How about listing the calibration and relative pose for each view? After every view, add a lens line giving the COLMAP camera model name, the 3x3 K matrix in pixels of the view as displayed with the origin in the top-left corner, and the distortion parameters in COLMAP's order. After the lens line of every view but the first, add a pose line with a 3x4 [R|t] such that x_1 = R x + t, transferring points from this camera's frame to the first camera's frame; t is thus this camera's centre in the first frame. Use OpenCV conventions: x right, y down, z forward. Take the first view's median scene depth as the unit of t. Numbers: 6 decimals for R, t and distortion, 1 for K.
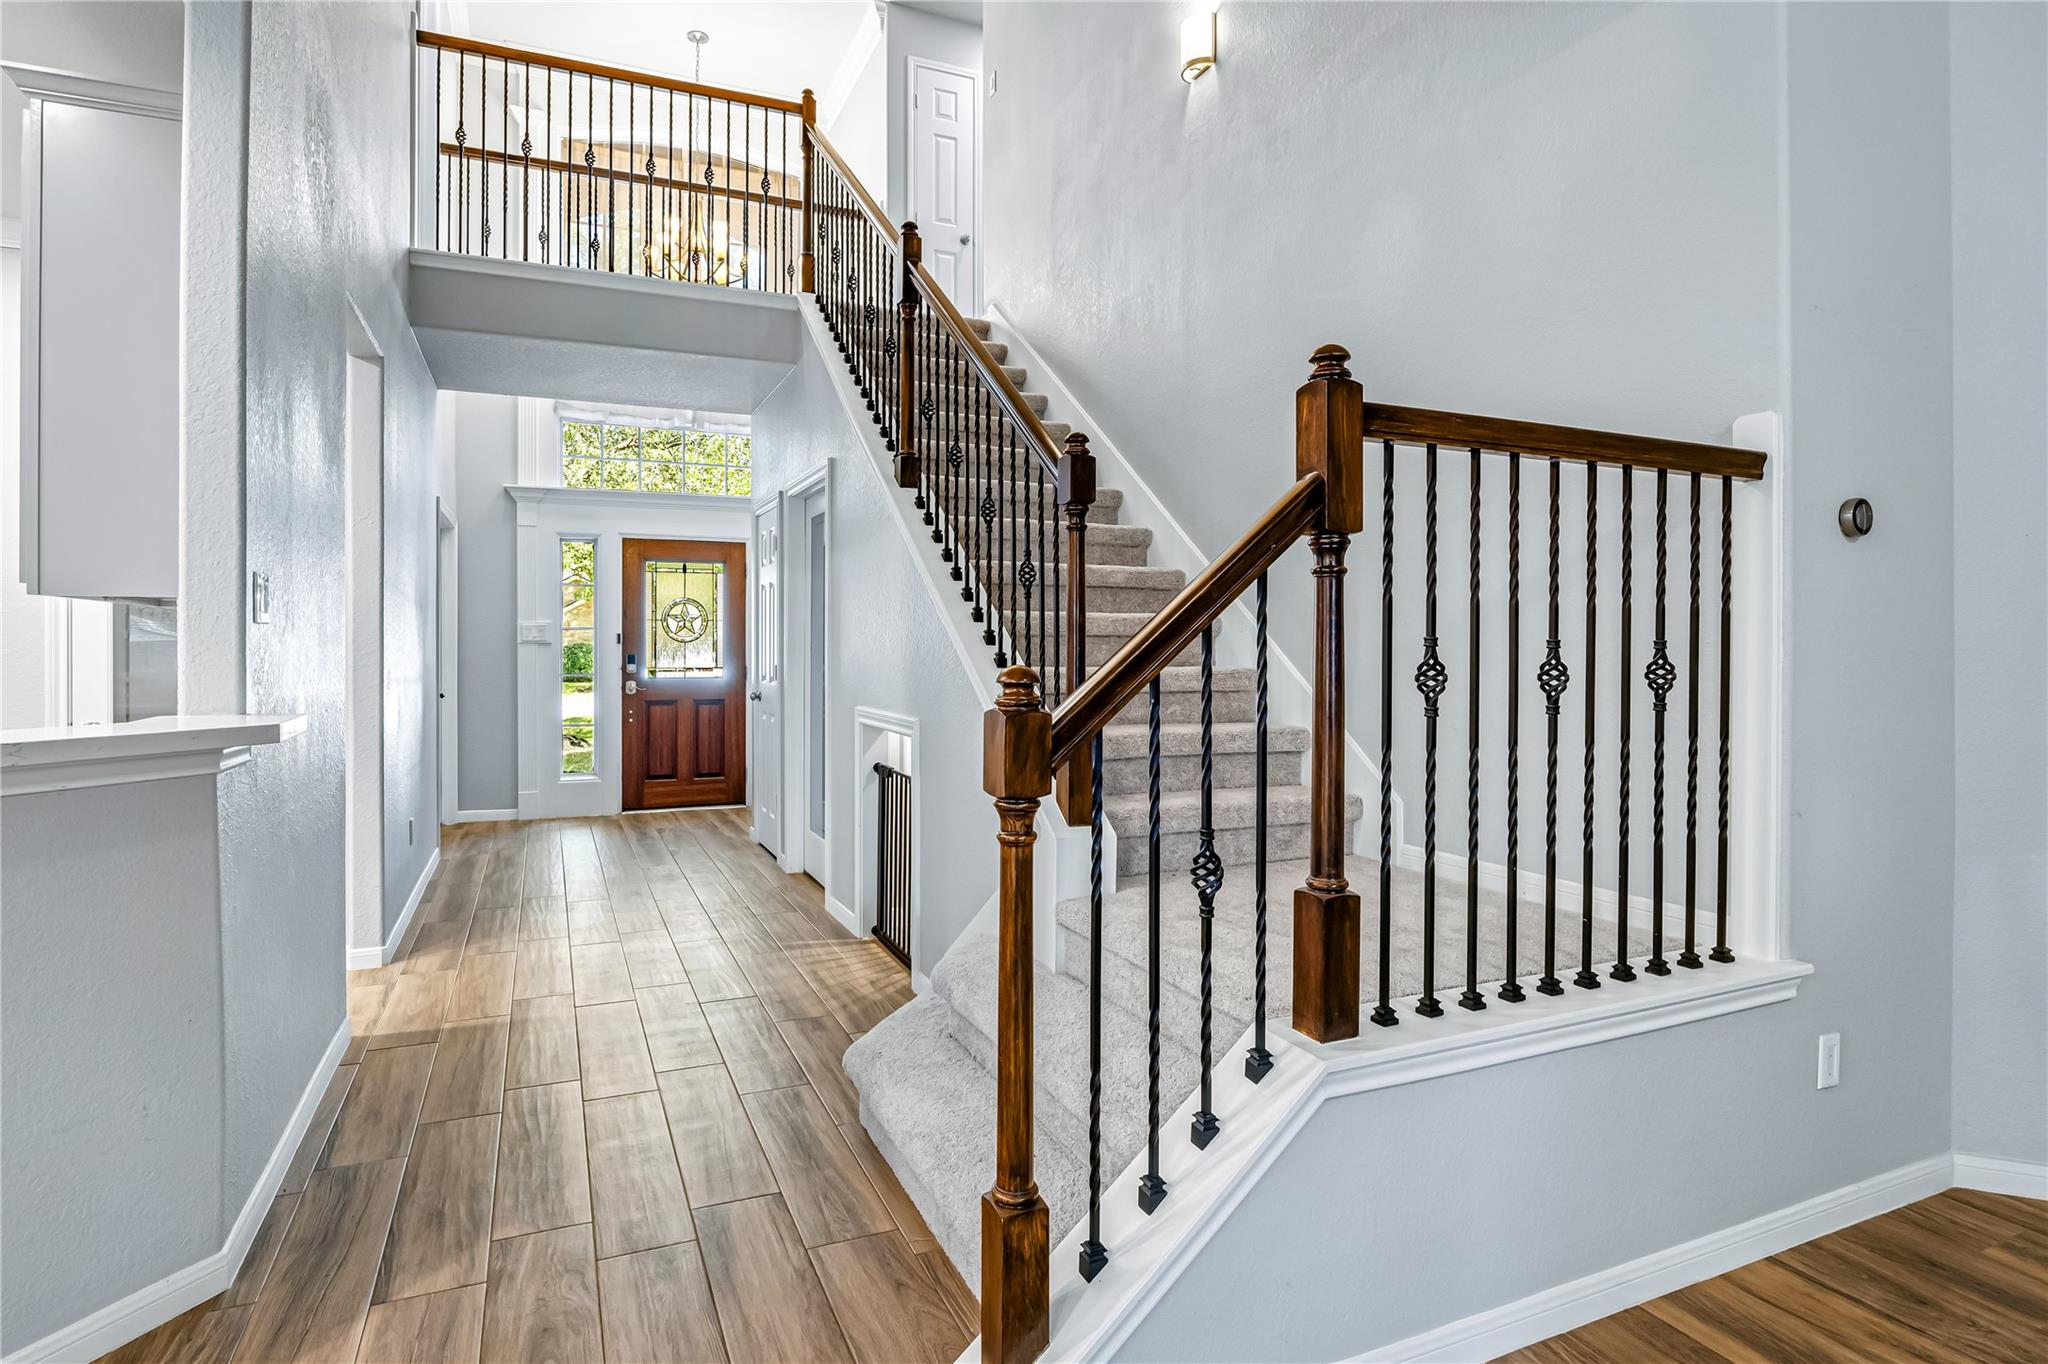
lens RADIAL K [[1045.4, 0, 974.5], [0, 1045.4, 645.5], [0, 0, 1]] dist [-0.012491, -0.000512]
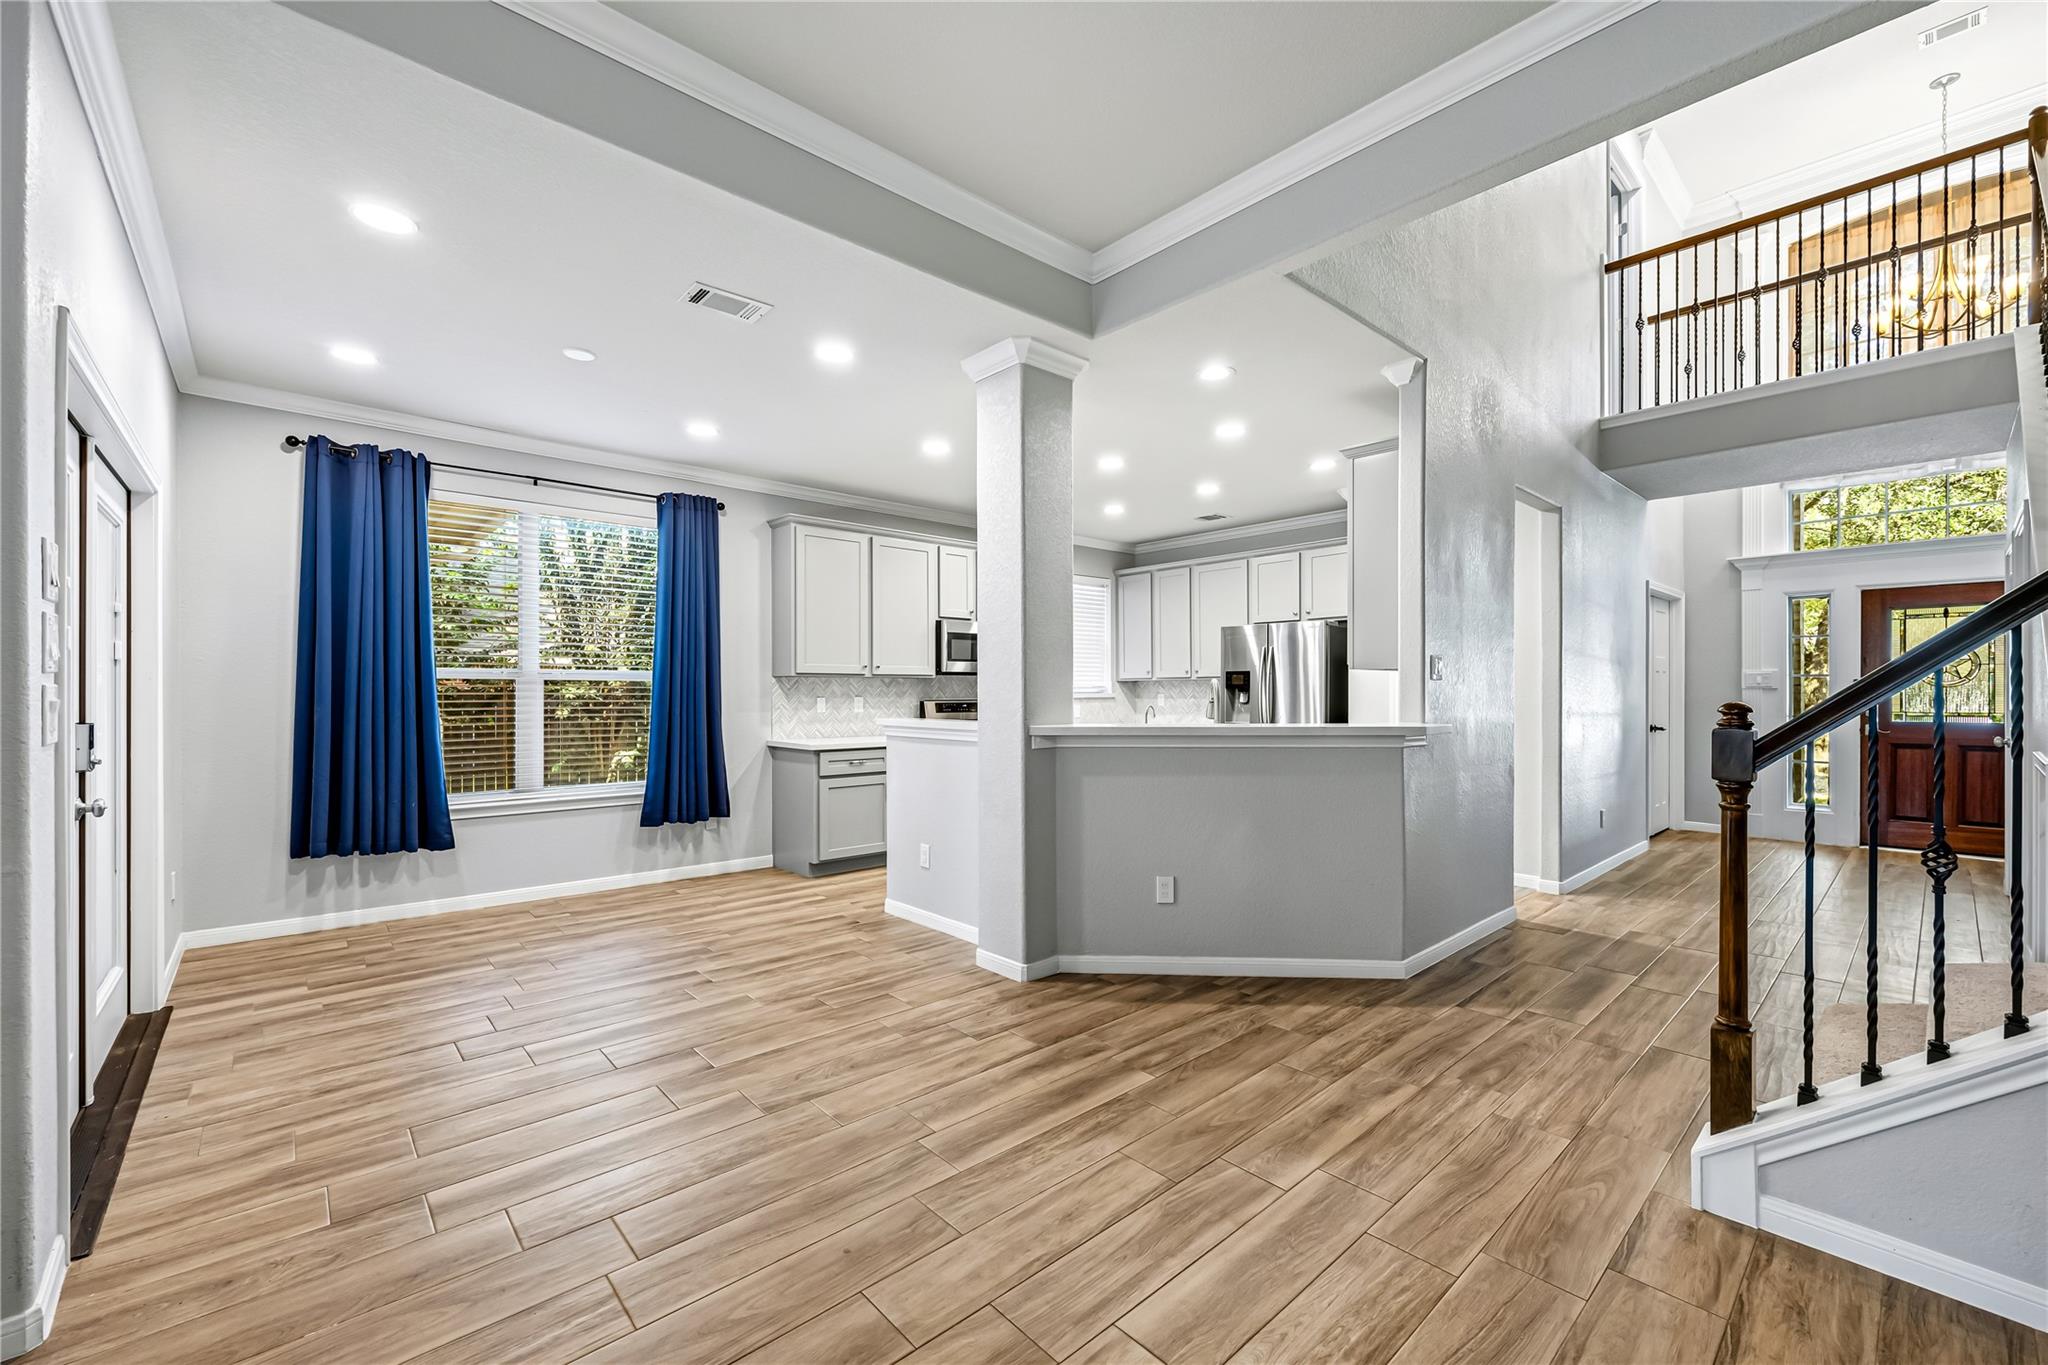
lens RADIAL K [[825.8, 0, 1017.1], [0, 825.8, 696.1], [0, 0, 1]] dist [-0.004211, -0.000058]
pose [[0.329334, 0.003638, -0.944206, 0.335898], [0.000746, 0.999991, 0.004113, 0.002759], [0.944213, -0.002059, 0.329329, -0.184709]]
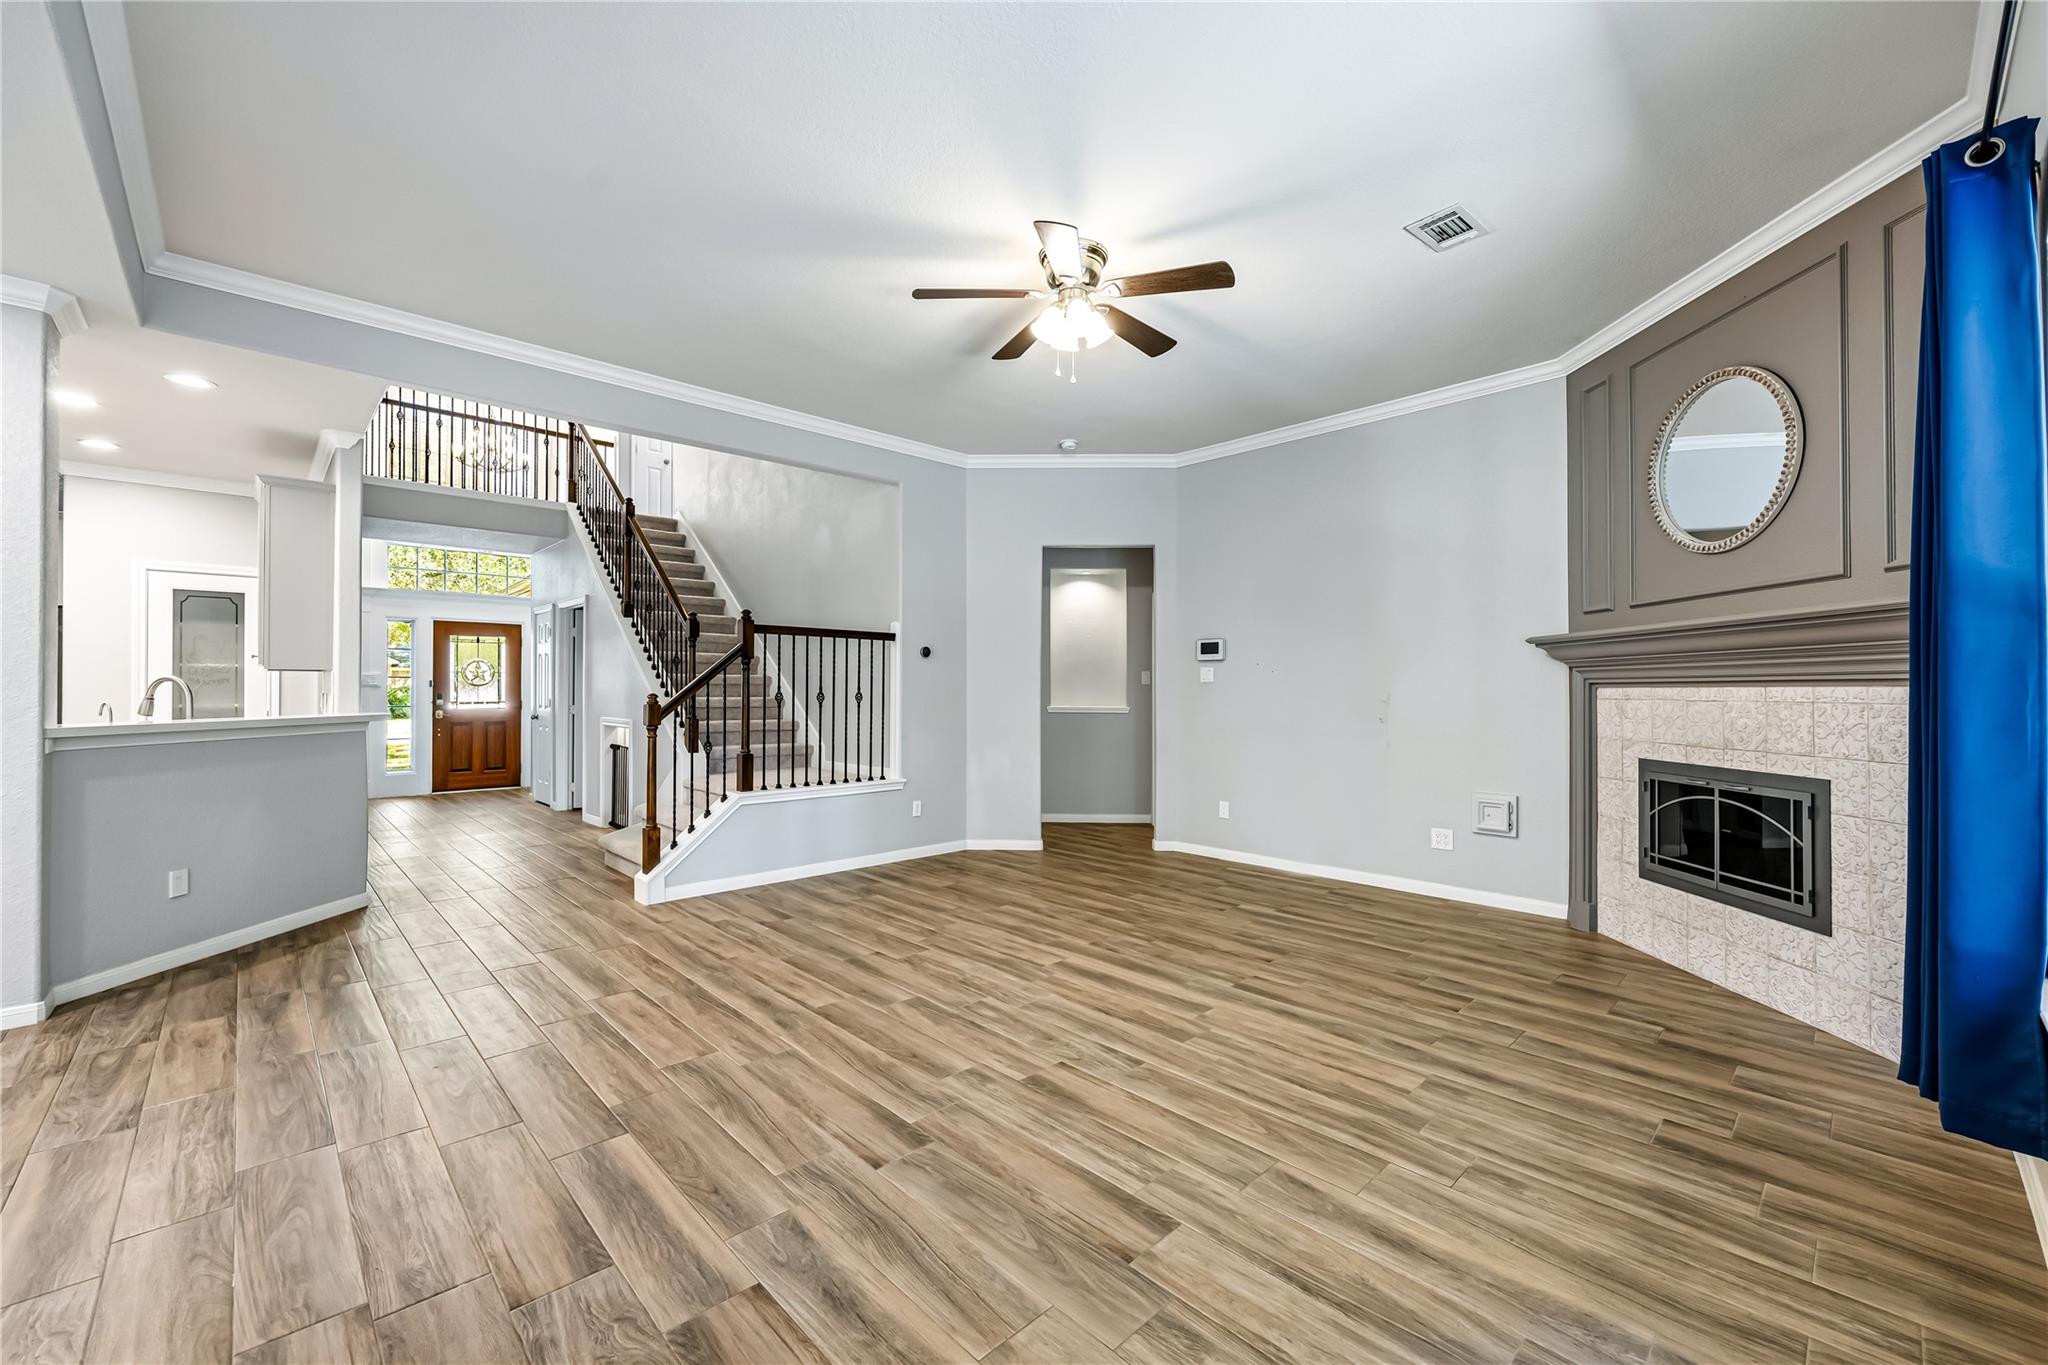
lens RADIAL K [[817.4, 0, 1024.0], [0, 817.4, 686.4], [0, 0, 1]] dist [-0.009308, -0.000022]
pose [[0.929890, 0.002773, 0.367827, 0.081926], [-0.001673, 0.999993, -0.003310, 0.000283], [-0.367833, 0.002462, 0.929889, -0.918153]]
